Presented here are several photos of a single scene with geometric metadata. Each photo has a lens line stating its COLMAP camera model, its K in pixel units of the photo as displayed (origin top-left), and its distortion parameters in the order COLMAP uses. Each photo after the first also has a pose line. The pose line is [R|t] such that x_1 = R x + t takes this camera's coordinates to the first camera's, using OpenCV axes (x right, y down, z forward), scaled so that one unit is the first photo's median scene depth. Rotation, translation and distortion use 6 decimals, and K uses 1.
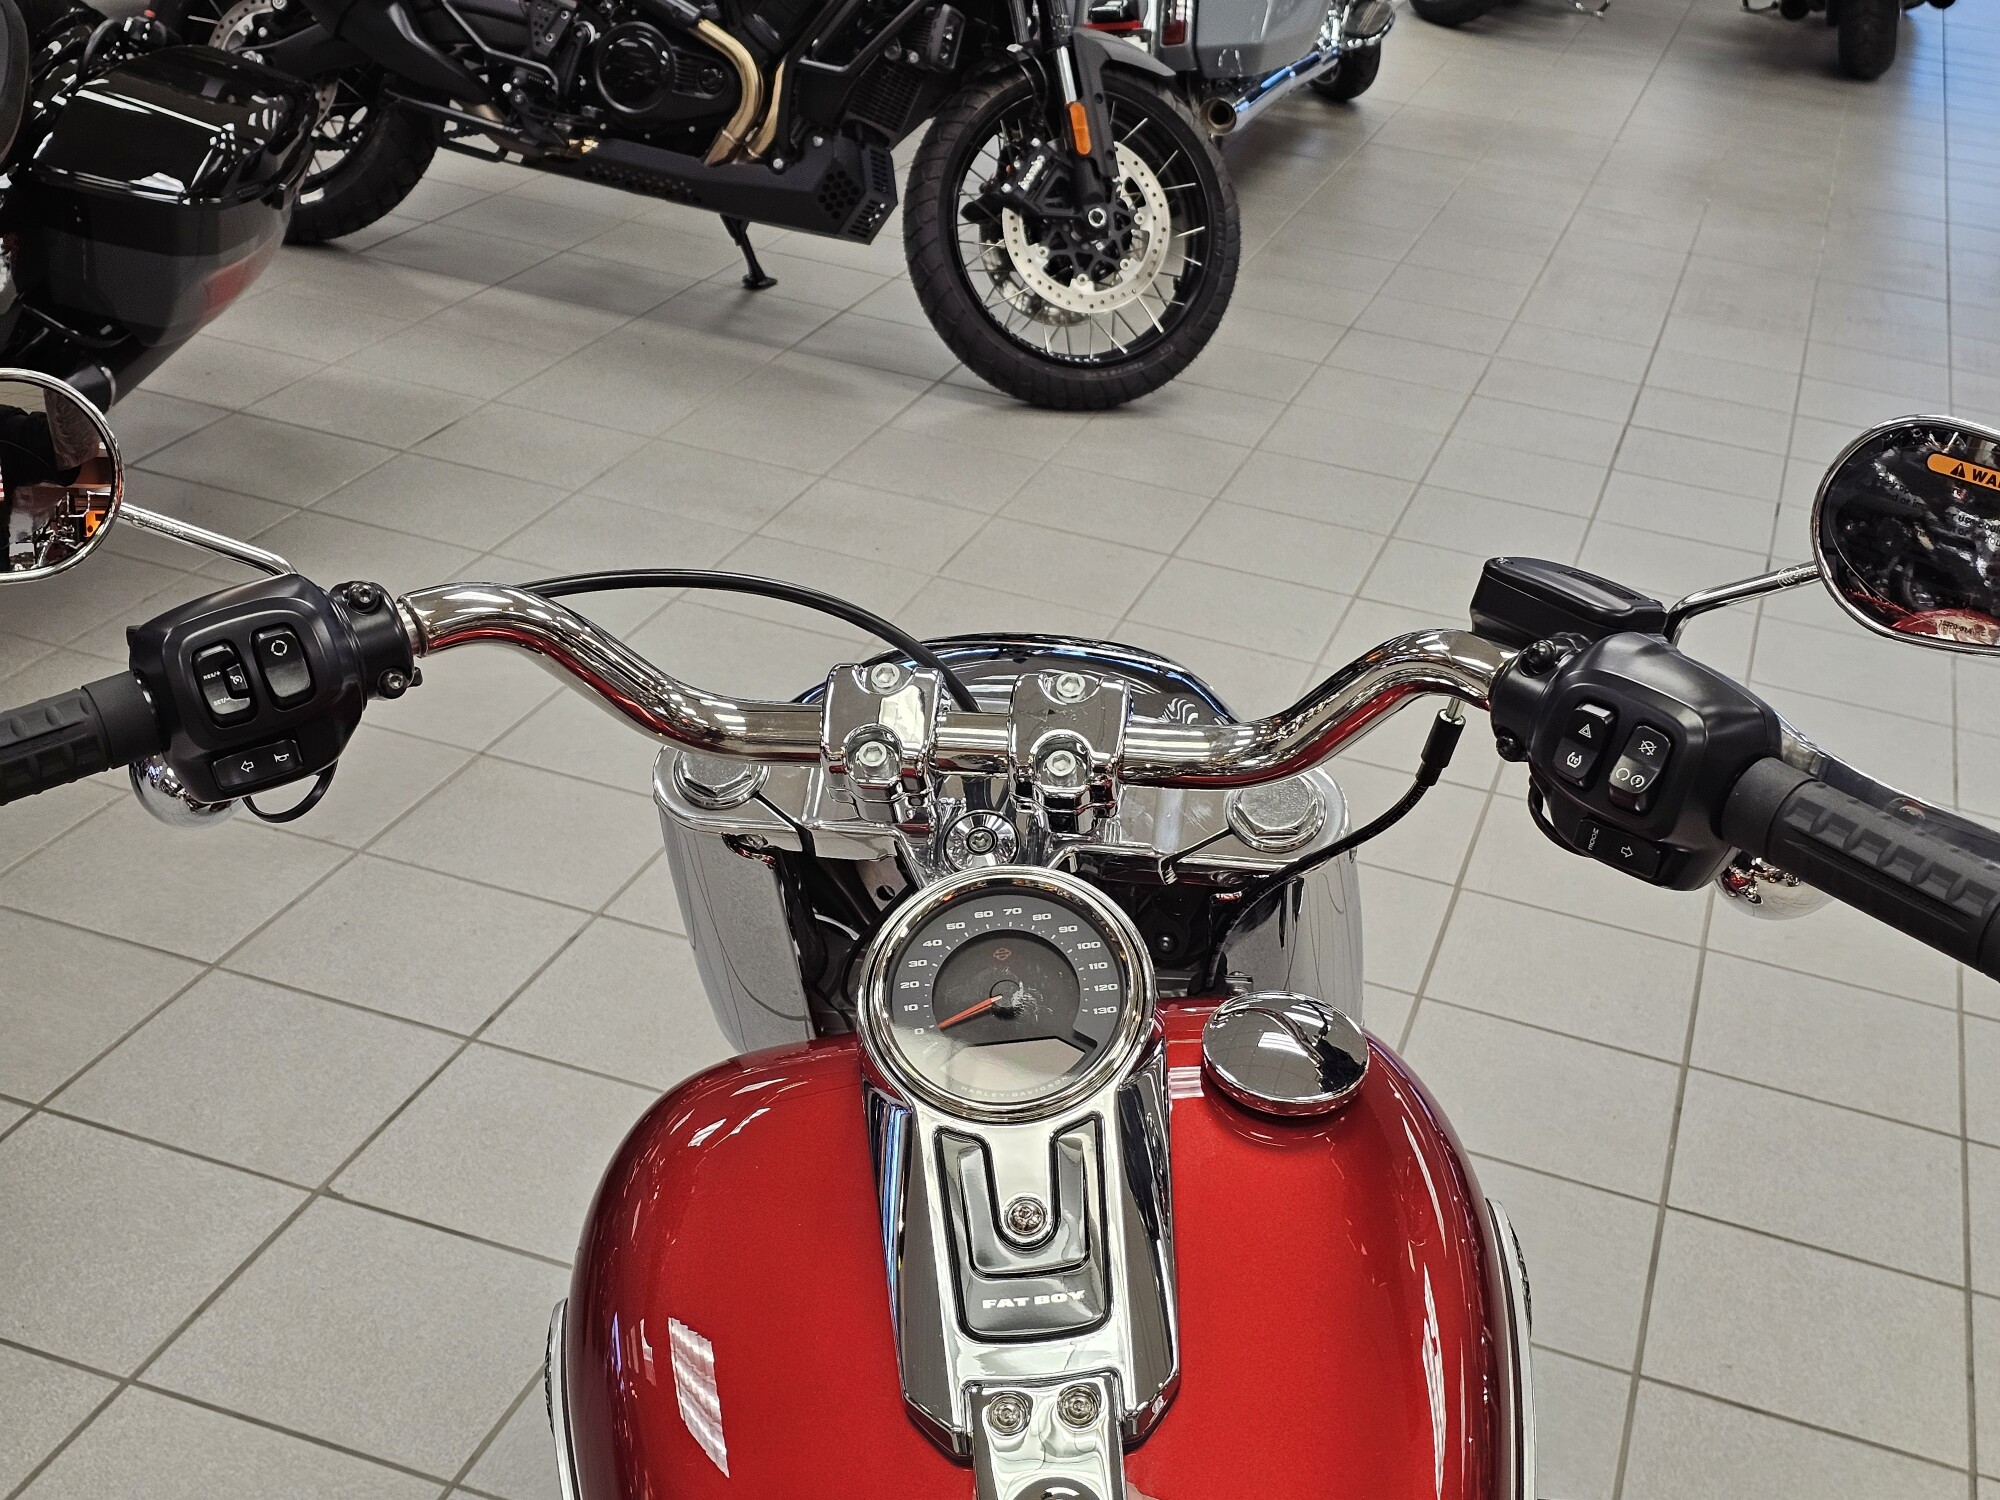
lens RADIAL K [[2696.4, 0, 1000.0], [0, 2696.4, 750.0], [0, 0, 1]] dist [0.151349, -0.411243]
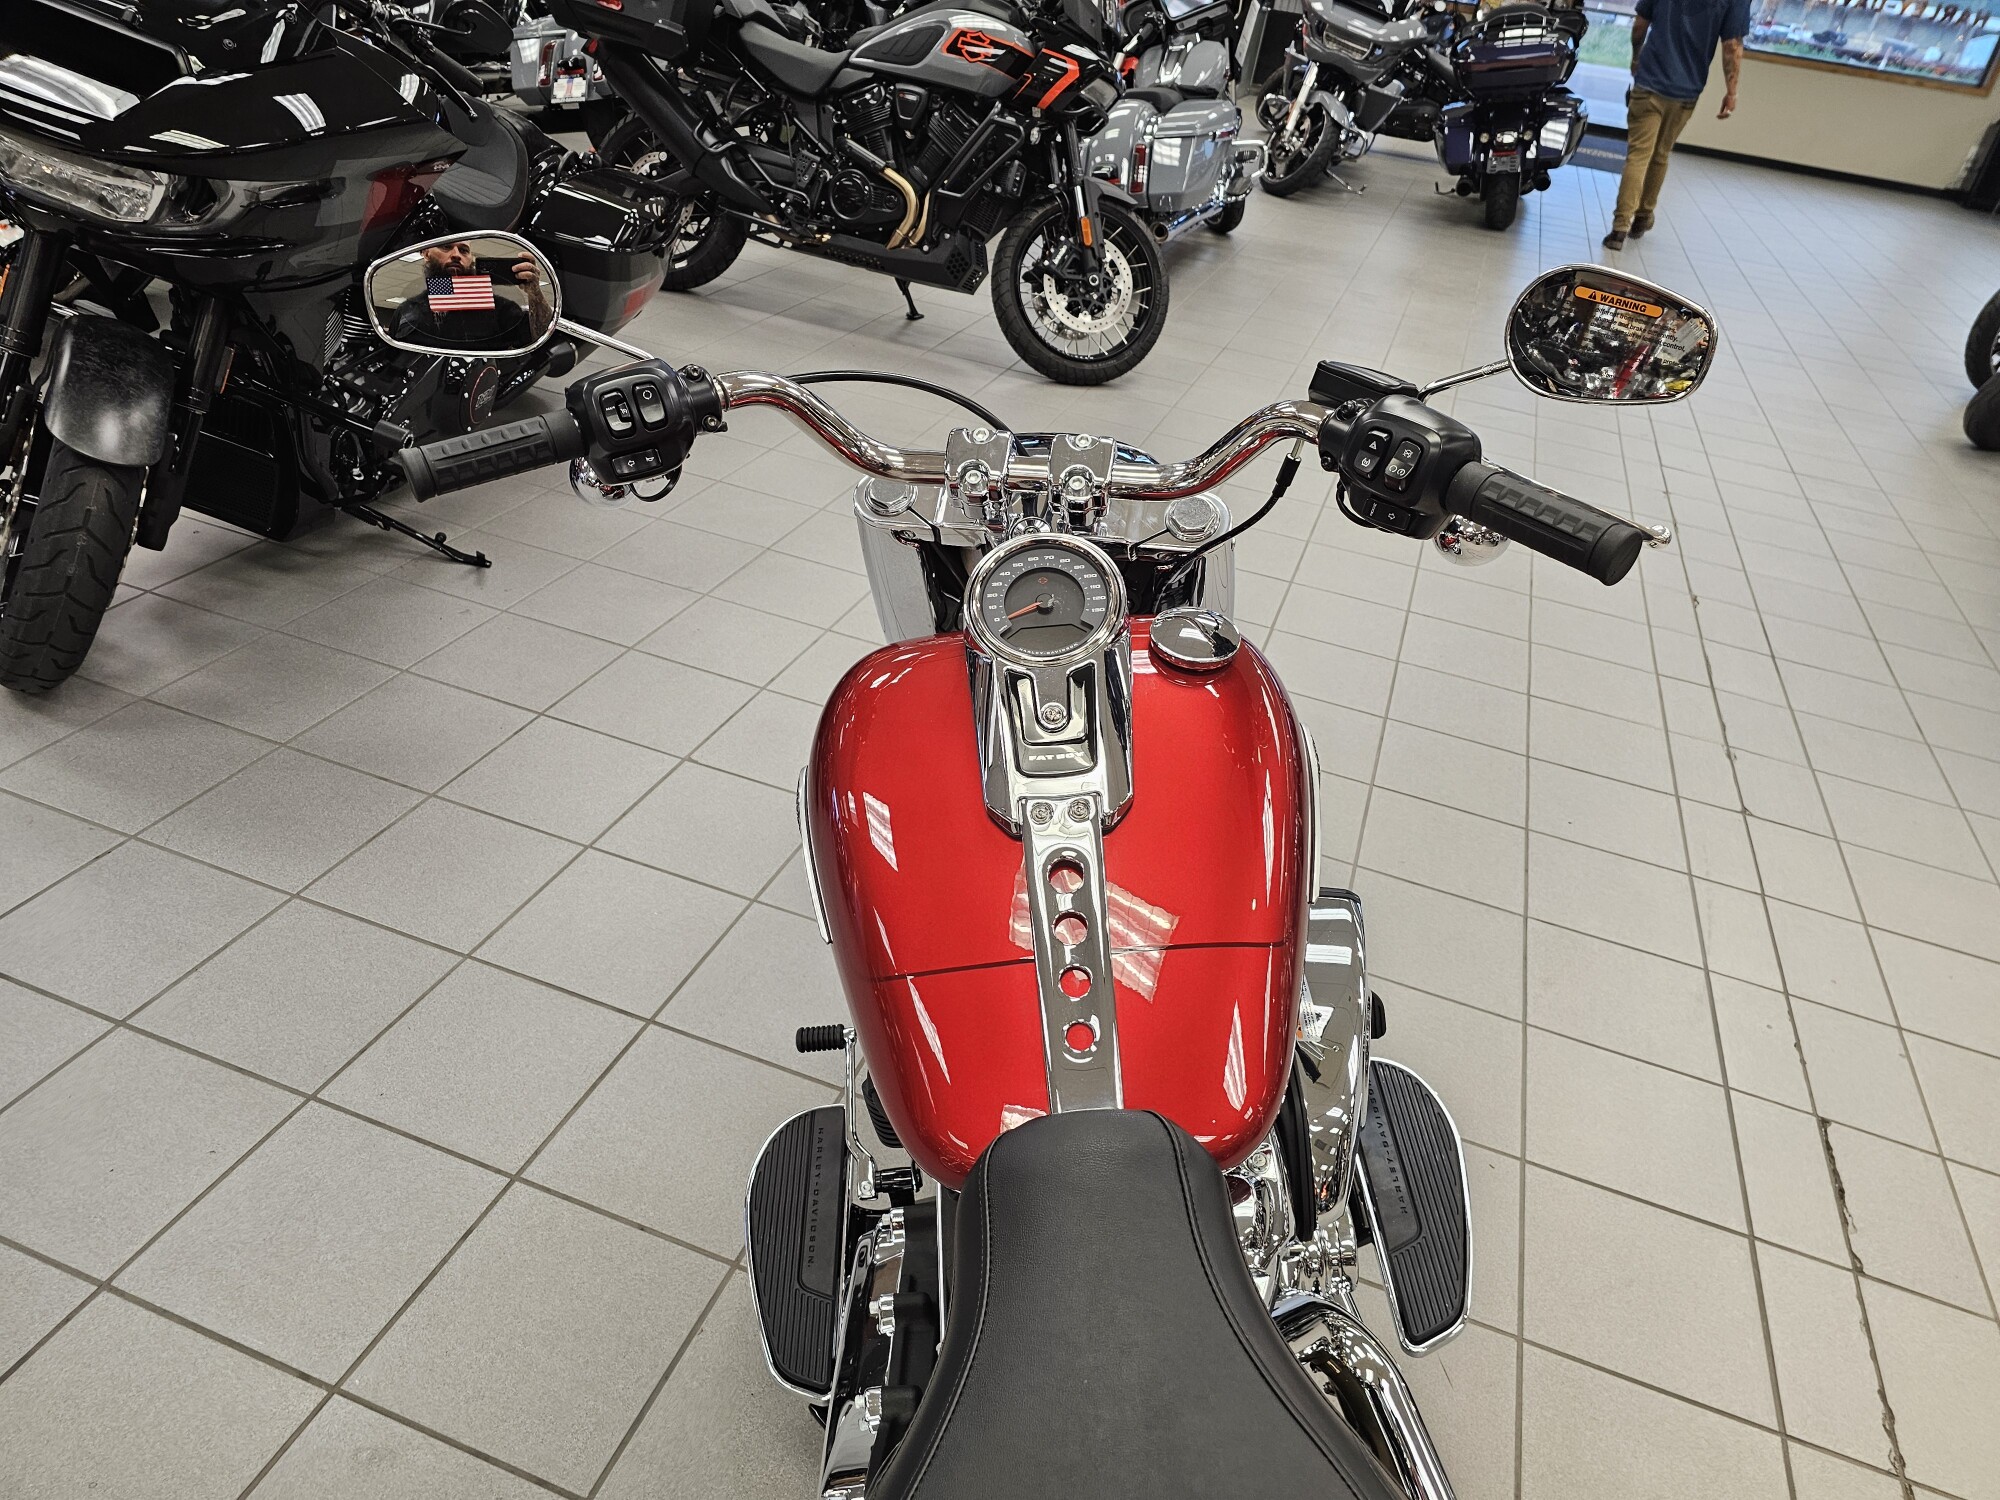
lens RADIAL K [[1359.4, 0, 1016.0], [0, 1359.4, 747.8], [0, 0, 1]] dist [0.042720, -0.034947]
pose [[0.999700, 0.022168, -0.010451, -0.001247], [-0.020833, 0.993252, 0.114089, 0.019786], [0.012910, -0.113837, 0.993416, 0.016832]]
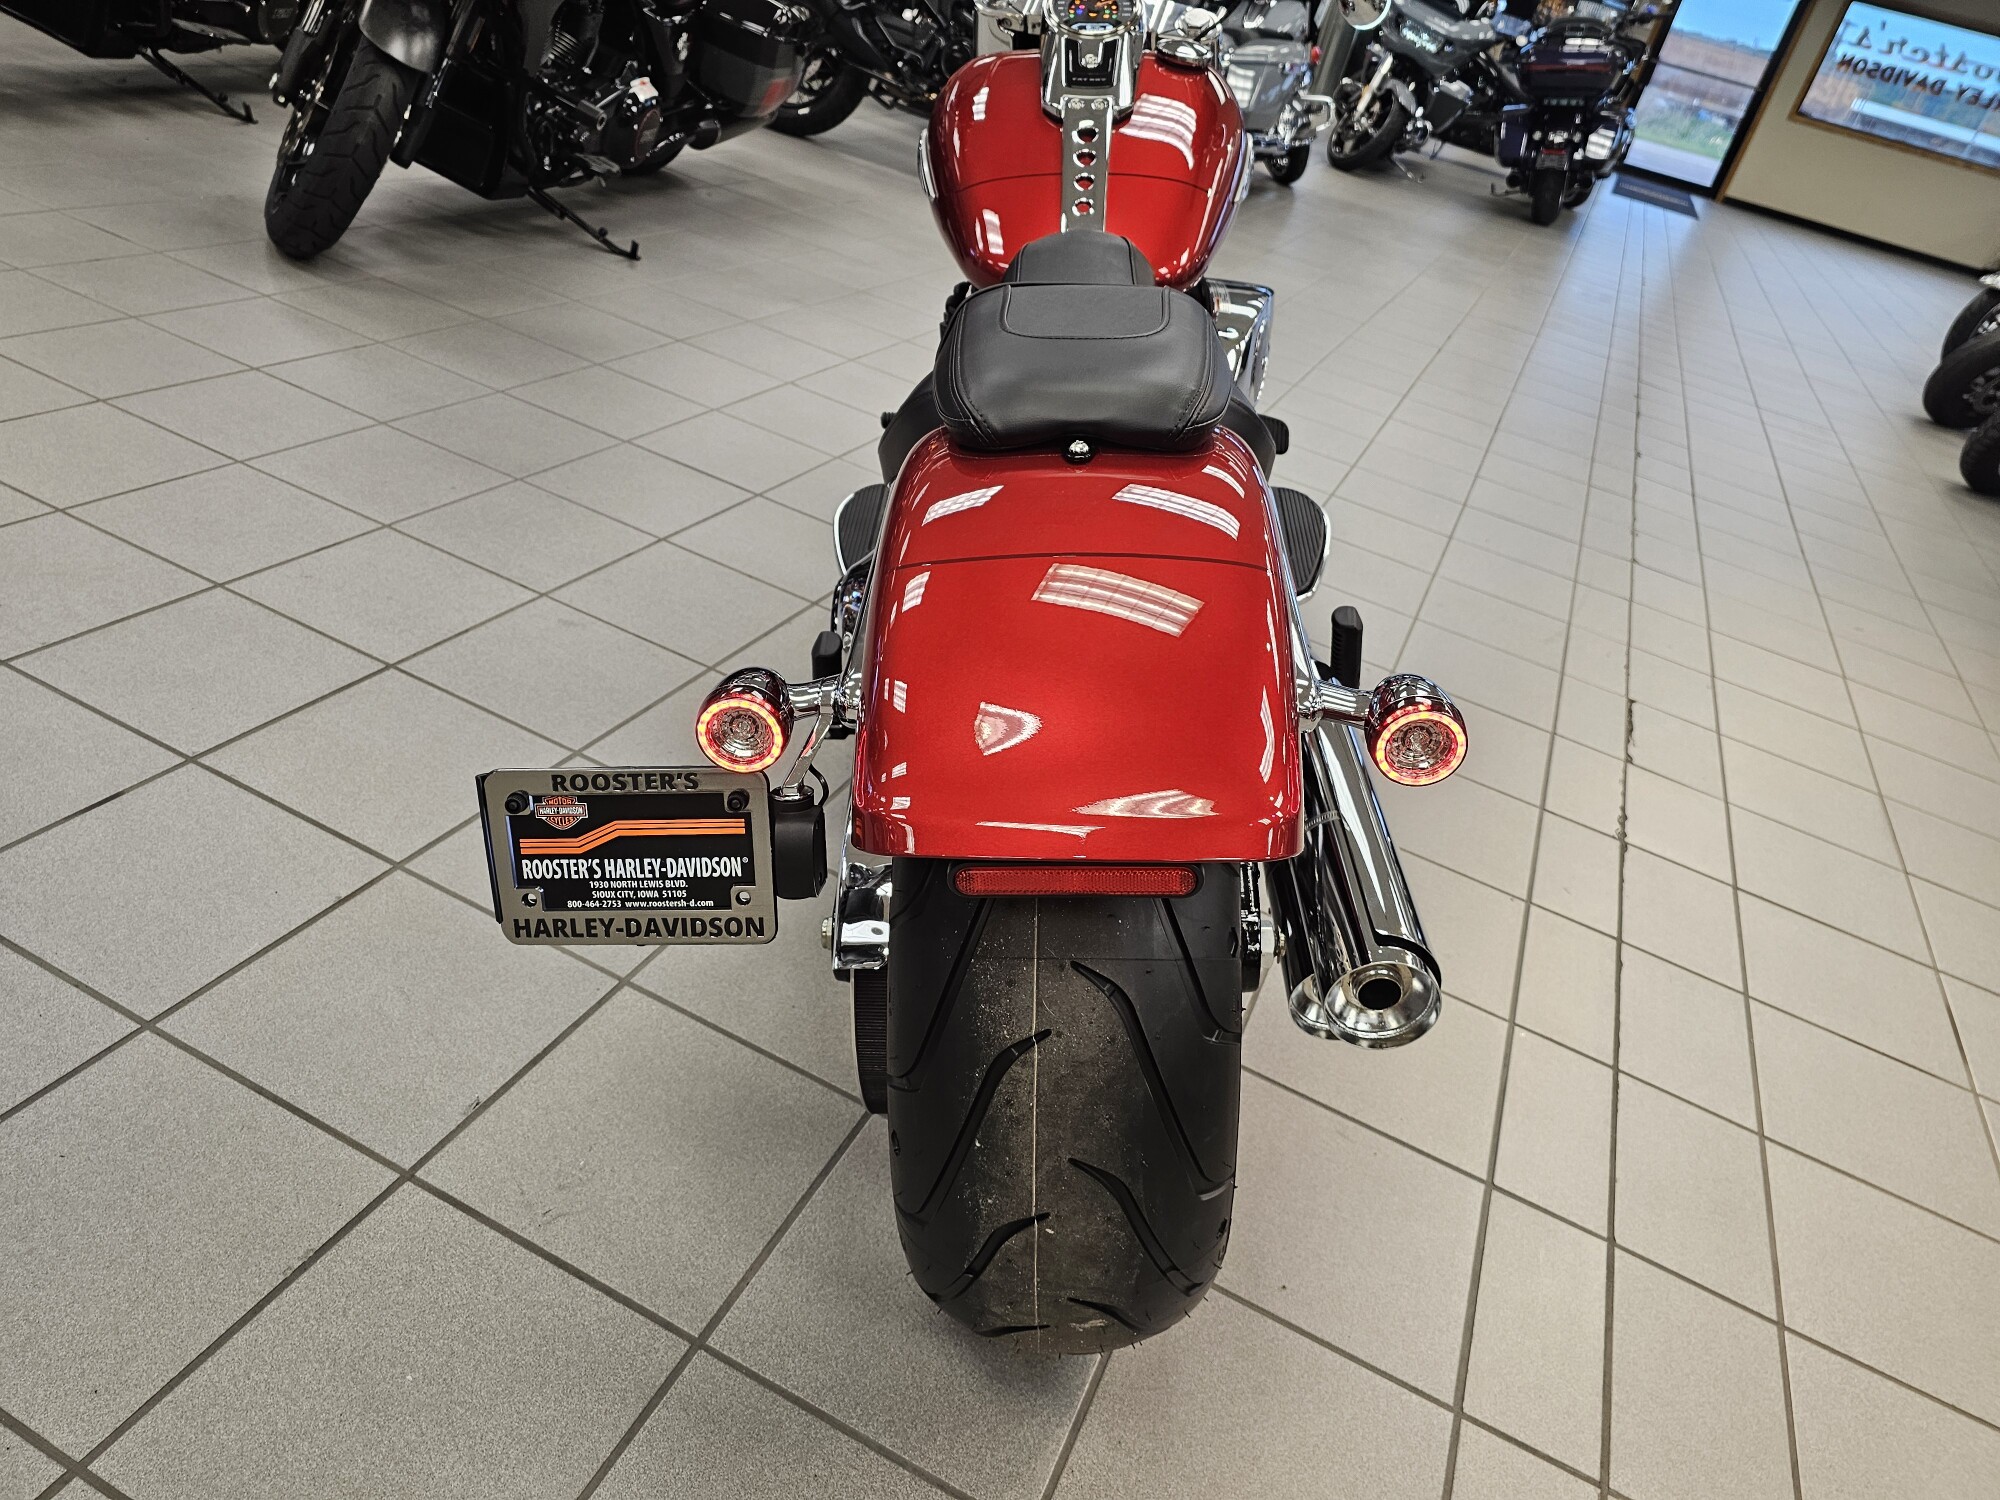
lens RADIAL K [[1359.6, 0, 1014.6], [0, 1359.6, 726.6], [0, 0, 1]] dist [0.037353, -0.033874]
pose [[0.989070, 0.144715, -0.028257, 0.017195], [-0.141746, 0.985977, 0.088075, 0.174675], [0.040606, -0.083107, 0.995713, -0.131423]]
